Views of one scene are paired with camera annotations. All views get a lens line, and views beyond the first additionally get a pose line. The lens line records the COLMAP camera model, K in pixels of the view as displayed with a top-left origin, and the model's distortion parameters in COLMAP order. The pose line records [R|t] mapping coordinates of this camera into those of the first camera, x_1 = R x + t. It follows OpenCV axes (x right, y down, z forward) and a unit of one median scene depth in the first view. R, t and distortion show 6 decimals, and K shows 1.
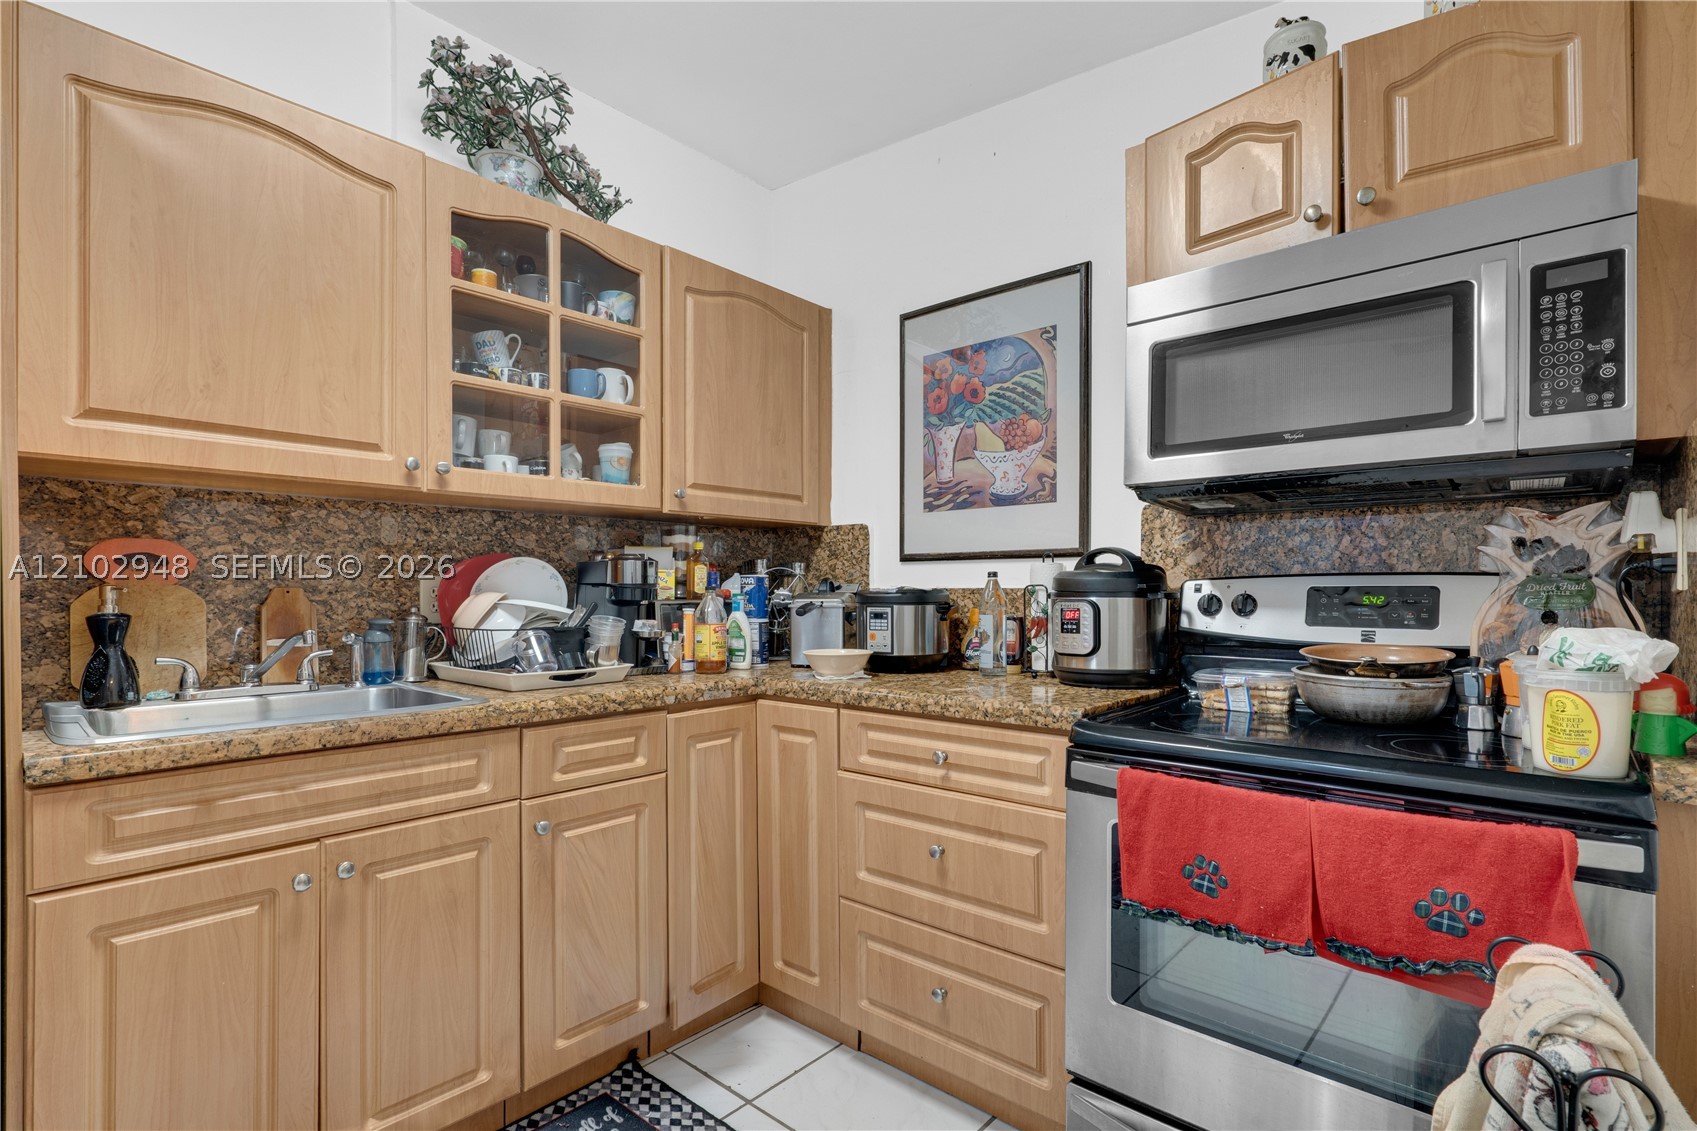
lens RADIAL K [[798.8, 0, 848.7], [0, 798.8, 591.9], [0, 0, 1]] dist [-0.008041, 0.003059]
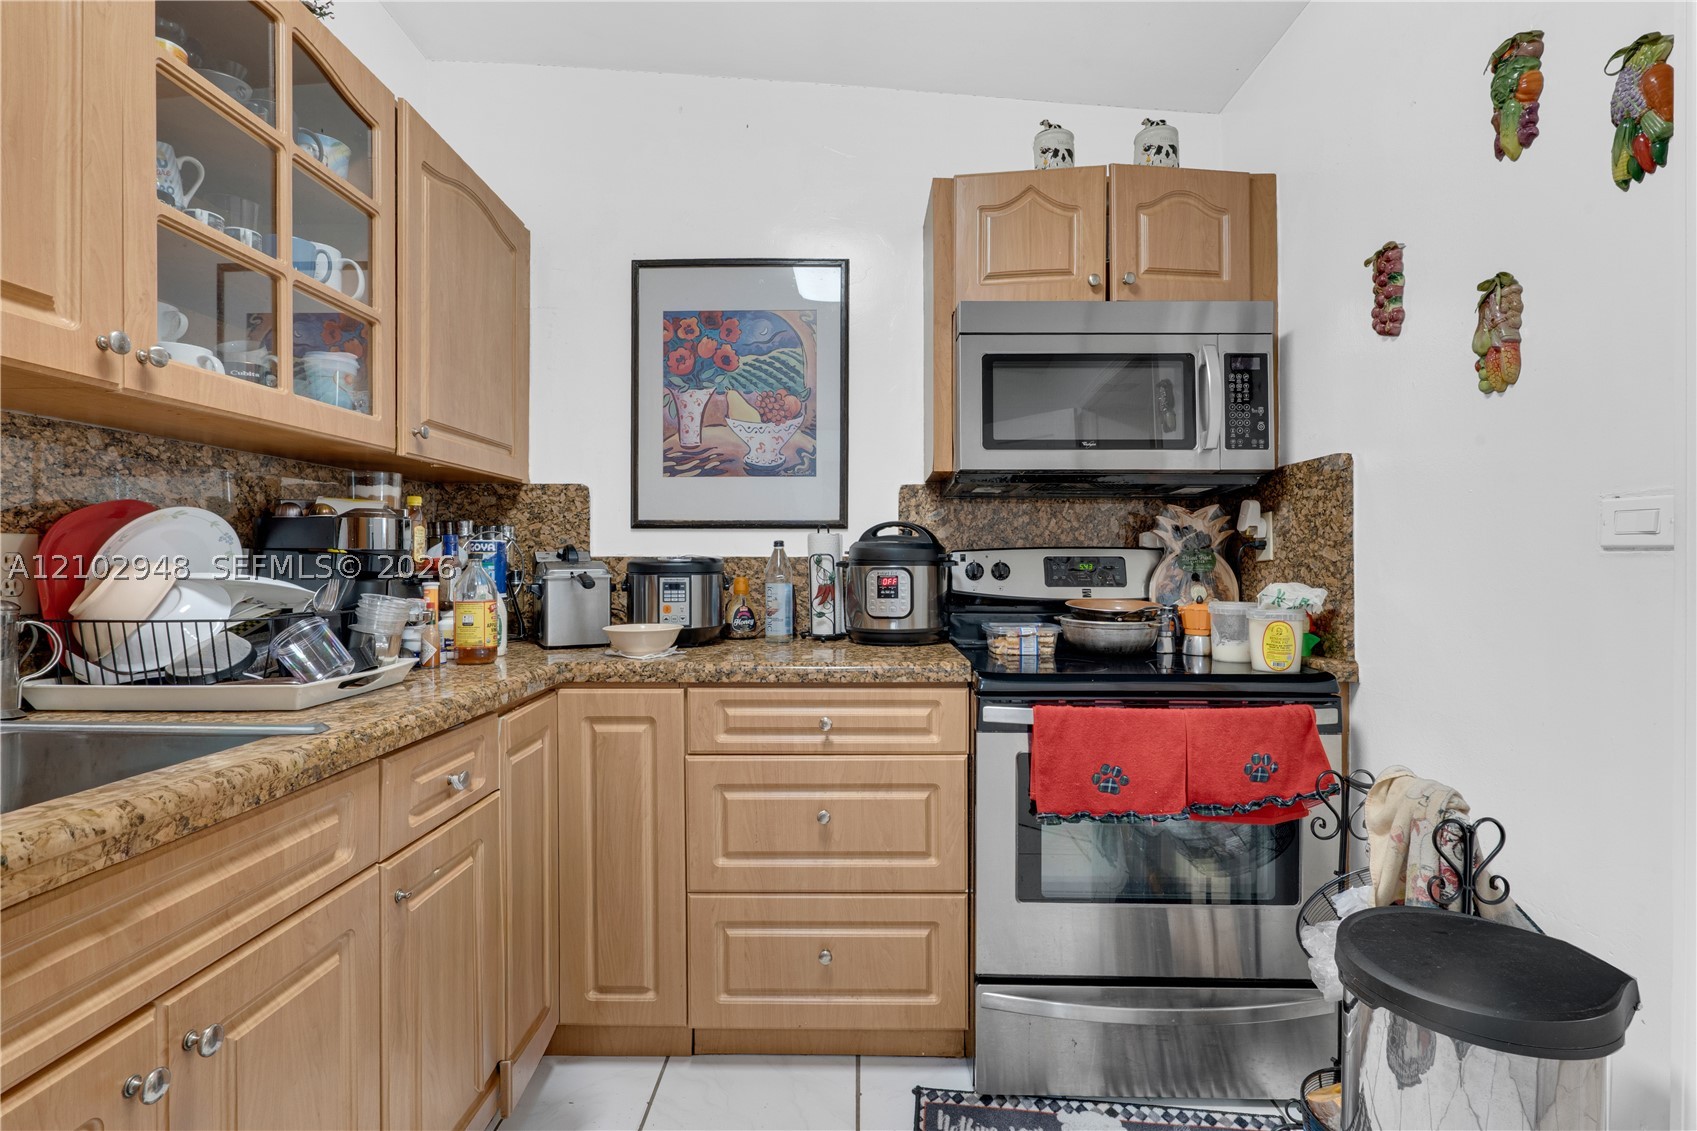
lens RADIAL K [[798.8, 0, 846.4], [0, 798.8, 564.1], [0, 0, 1]] dist [-0.008041, 0.003059]
pose [[0.761054, -0.002621, 0.648683, -0.462765], [-0.000479, 0.999989, 0.004602, -0.000599], [-0.648688, -0.003813, 0.761045, 0.183814]]
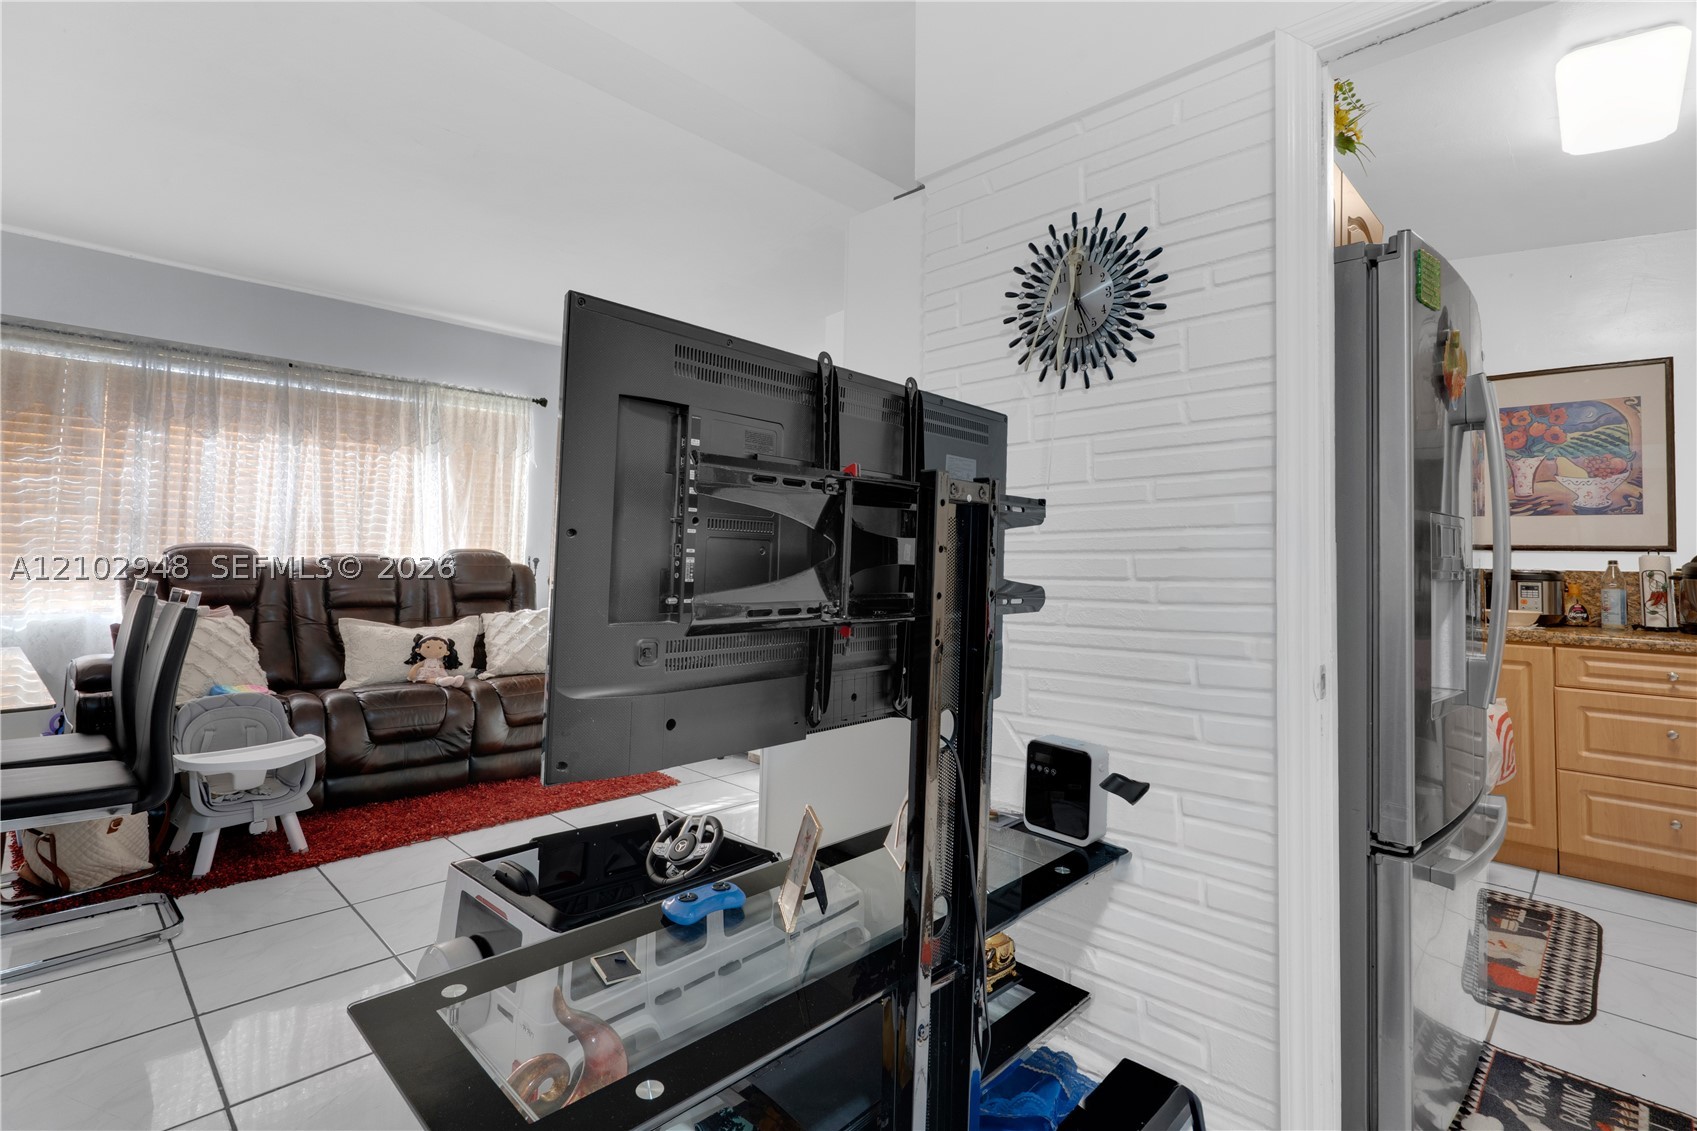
lens RADIAL K [[798.8, 0, 839.1], [0, 798.8, 520.7], [0, 0, 1]] dist [-0.008041, 0.003059]
pose [[0.998085, 0.020893, -0.058218, -1.320938], [-0.023583, 0.998667, -0.045912, 0.002949], [0.057181, 0.047197, 0.997248, -0.646140]]
